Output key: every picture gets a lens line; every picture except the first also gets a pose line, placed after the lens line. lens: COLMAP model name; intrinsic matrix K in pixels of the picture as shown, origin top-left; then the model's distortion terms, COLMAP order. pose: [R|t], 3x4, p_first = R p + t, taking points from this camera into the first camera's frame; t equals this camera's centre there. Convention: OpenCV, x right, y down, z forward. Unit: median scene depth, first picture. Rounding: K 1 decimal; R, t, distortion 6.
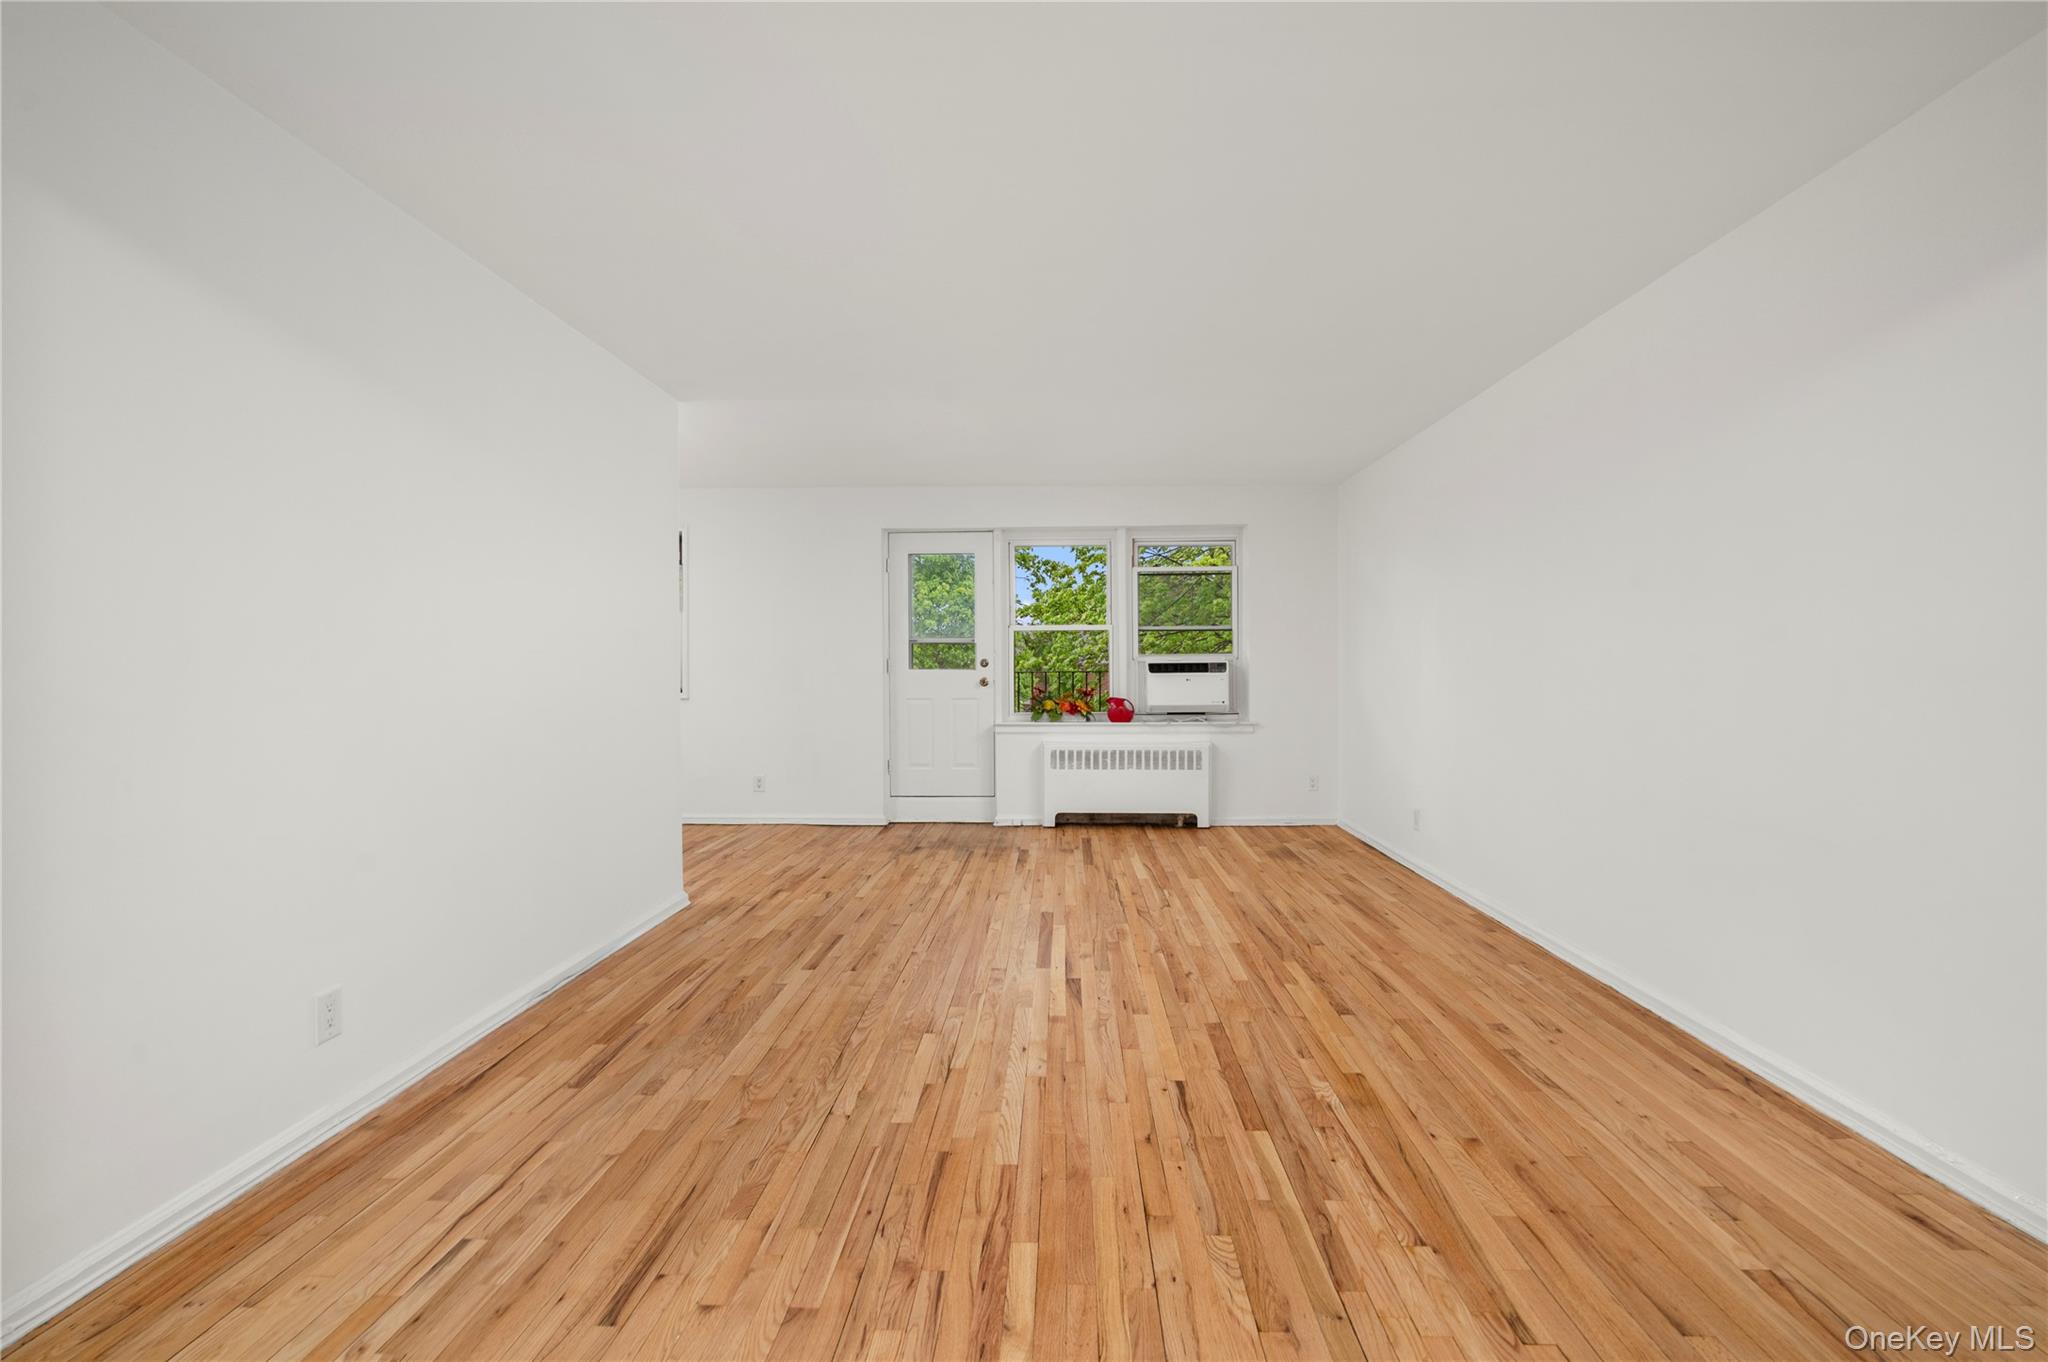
lens RADIAL K [[984.6, 0, 1024.8], [0, 984.6, 673.5], [0, 0, 1]] dist [-0.000615, 0.000021]
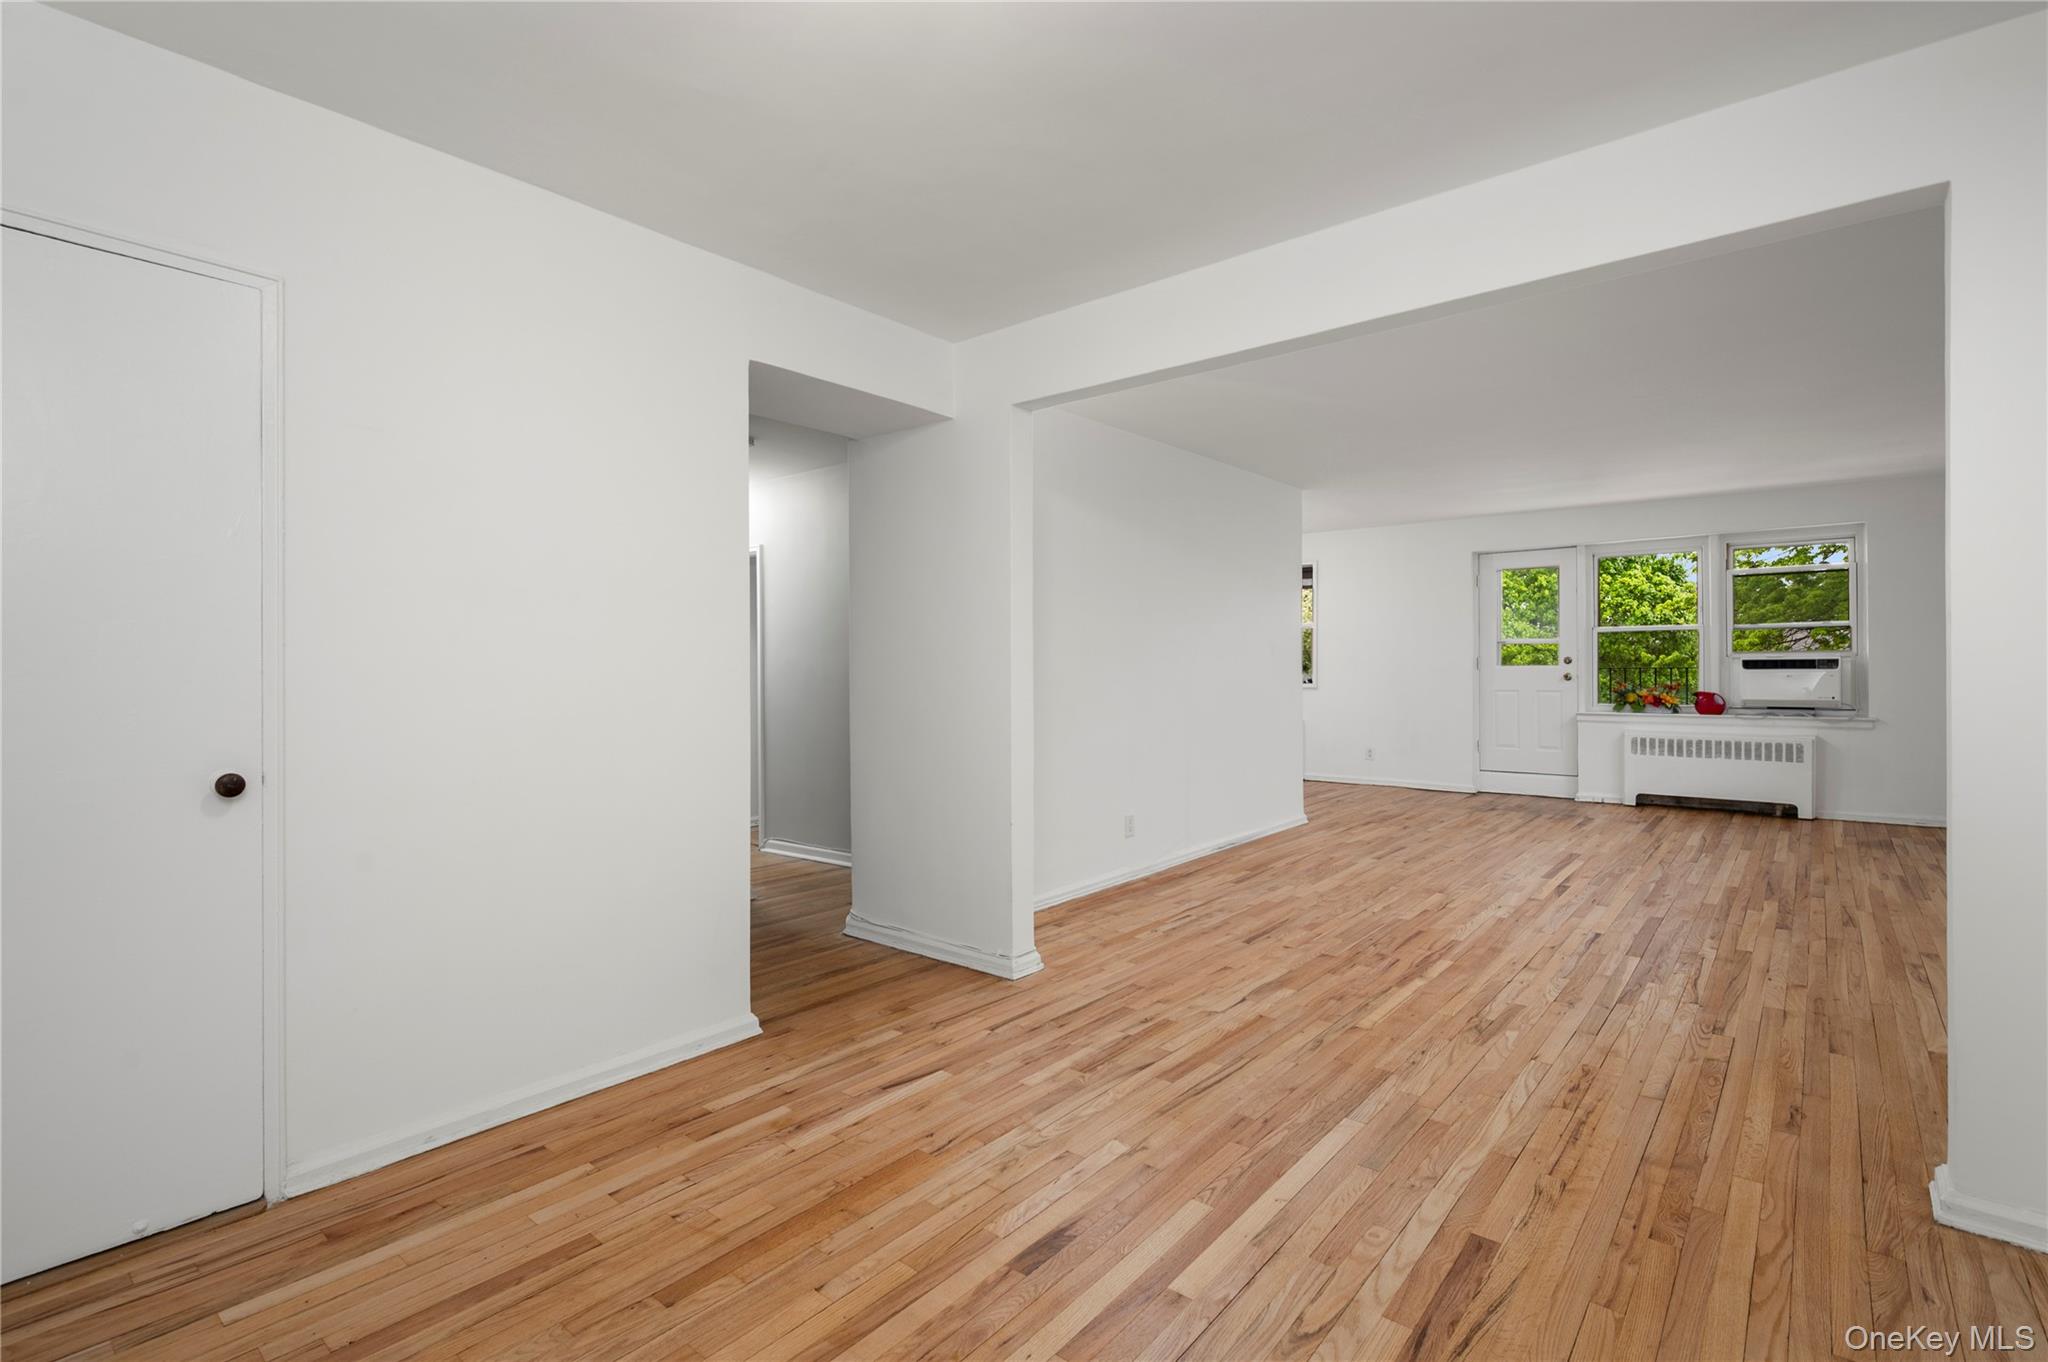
lens RADIAL K [[952.9, 0, 1025.5], [0, 952.9, 669.9], [0, 0, 1]] dist [0.001021, 0.000136]
pose [[0.794920, 0.000398, -0.606714, 0.219239], [-0.000518, 1.000000, -0.000023, 0.001666], [0.606714, 0.000333, 0.794920, -0.459859]]
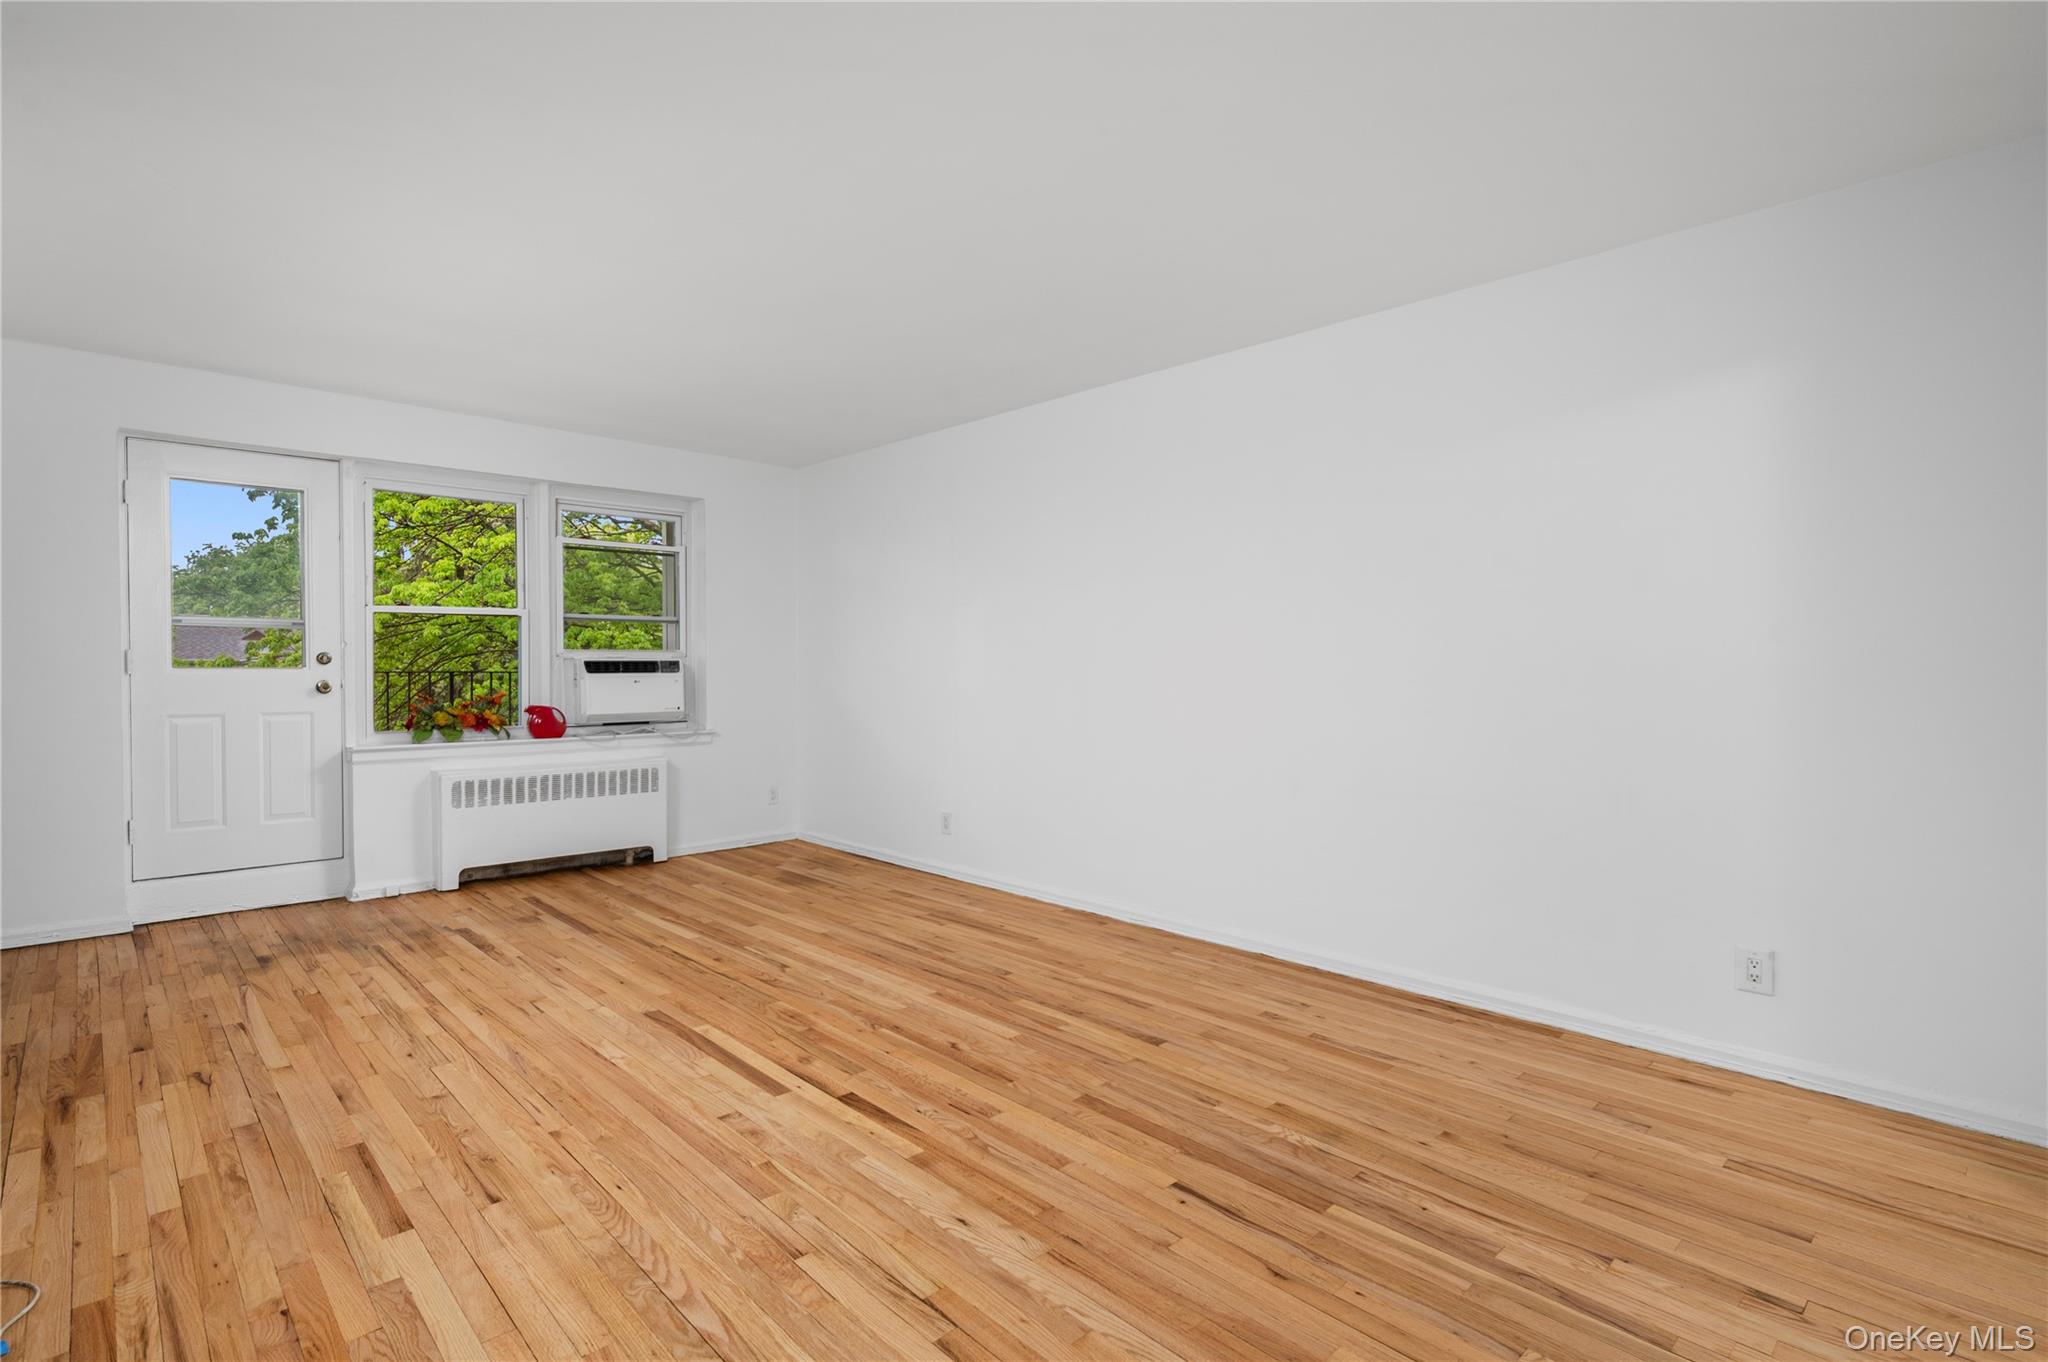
lens RADIAL K [[984.6, 0, 1024.8], [0, 984.6, 673.5], [0, 0, 1]] dist [-0.000615, 0.000021]
pose [[0.694878, -0.000021, 0.719128, -0.314529], [0.001155, 0.999999, -0.001088, 0.001324], [-0.719127, 0.001587, 0.694877, 0.335532]]
